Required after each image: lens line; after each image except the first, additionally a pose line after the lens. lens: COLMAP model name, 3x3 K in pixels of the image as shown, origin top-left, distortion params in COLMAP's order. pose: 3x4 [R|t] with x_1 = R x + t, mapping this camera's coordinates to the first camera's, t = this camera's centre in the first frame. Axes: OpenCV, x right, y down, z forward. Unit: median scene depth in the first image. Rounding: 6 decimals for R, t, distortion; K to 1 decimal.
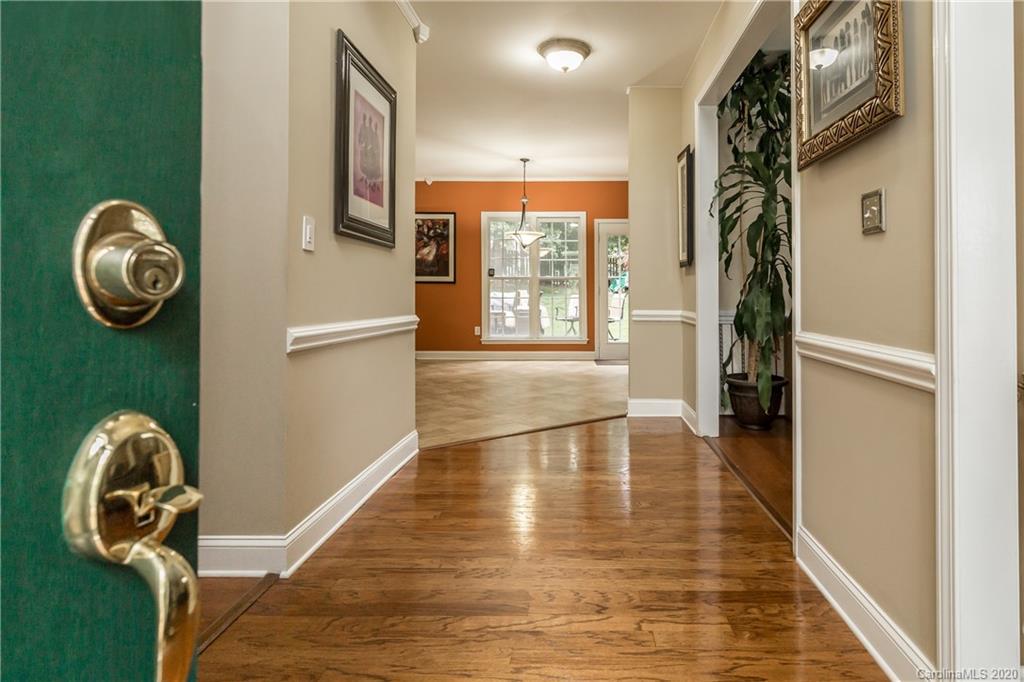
lens RADIAL K [[631.0, 0, 513.1], [0, 631.0, 280.6], [0, 0, 1]] dist [0.001703, 0.000135]
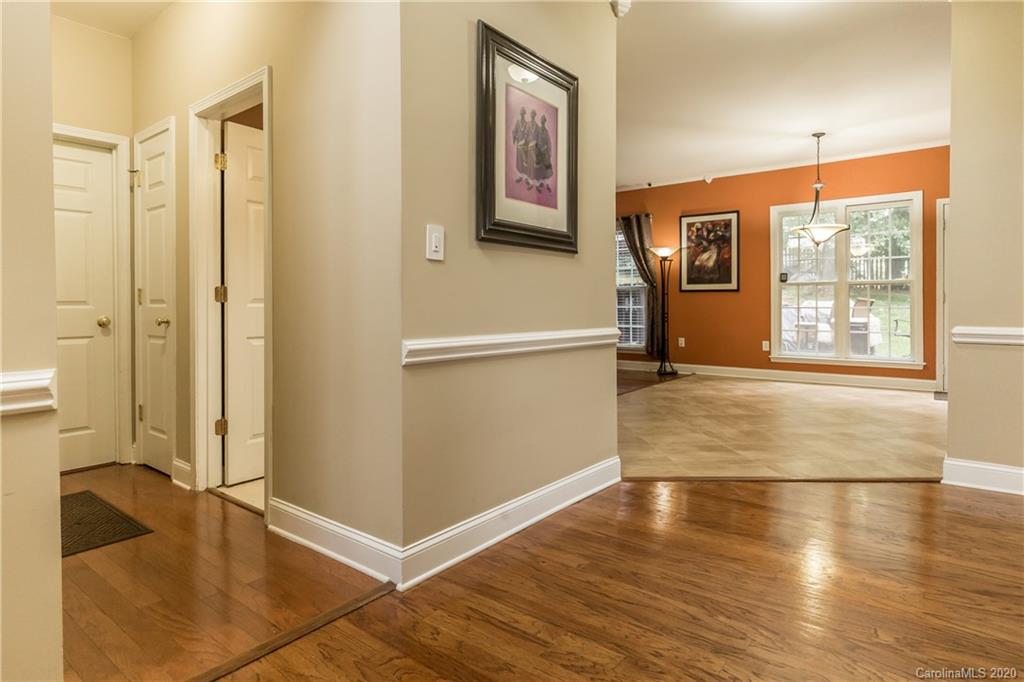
lens RADIAL K [[560.4, 0, 511.1], [0, 560.4, 311.0], [0, 0, 1]] dist [-0.002304, 0.000596]
pose [[0.789514, 0.002595, -0.613727, 0.162649], [0.018547, 0.999433, 0.028086, 0.004790], [0.613452, -0.033557, 0.789019, 0.218847]]
